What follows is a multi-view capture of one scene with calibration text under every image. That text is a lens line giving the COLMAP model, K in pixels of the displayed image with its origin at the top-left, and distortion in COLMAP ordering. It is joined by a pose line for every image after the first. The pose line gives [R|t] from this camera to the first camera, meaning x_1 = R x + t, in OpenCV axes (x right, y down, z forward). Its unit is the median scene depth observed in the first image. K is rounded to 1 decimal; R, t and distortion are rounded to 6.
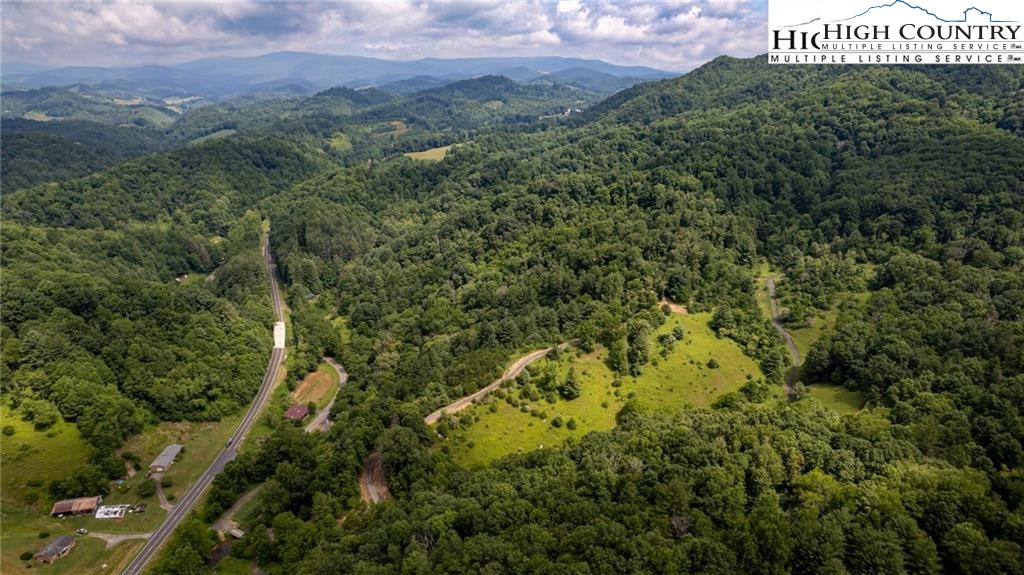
lens RADIAL K [[657.0, 0, 515.3], [0, 657.0, 295.1], [0, 0, 1]] dist [-0.077275, 0.066924]
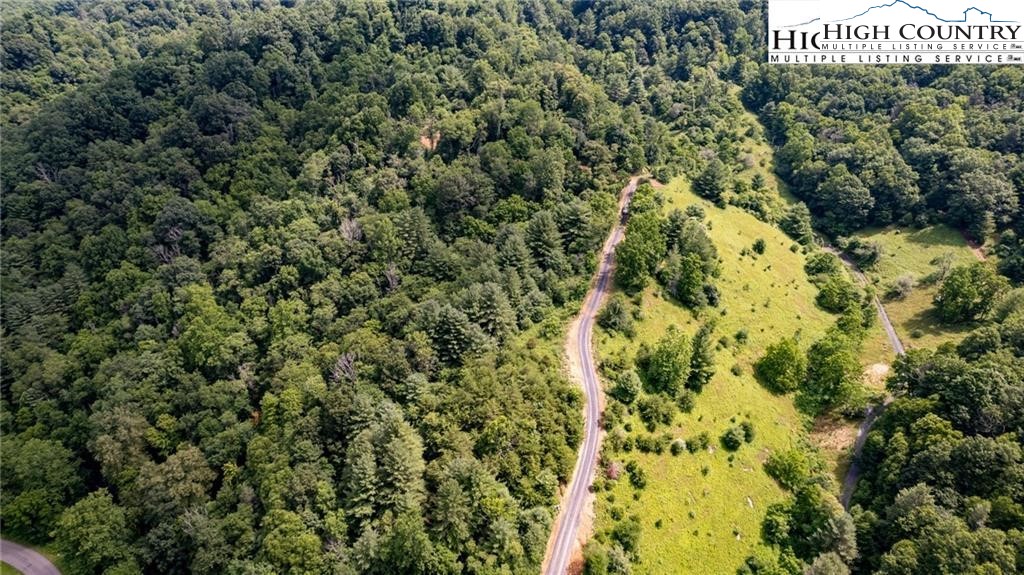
lens RADIAL K [[657.0, 0, 515.3], [0, 657.0, 295.1], [0, 0, 1]] dist [-0.077275, 0.066924]
pose [[0.715455, -0.333257, 0.614055, -0.296483], [0.218841, 0.941572, 0.256027, -0.072518], [-0.663501, -0.048796, 0.746583, 0.661878]]
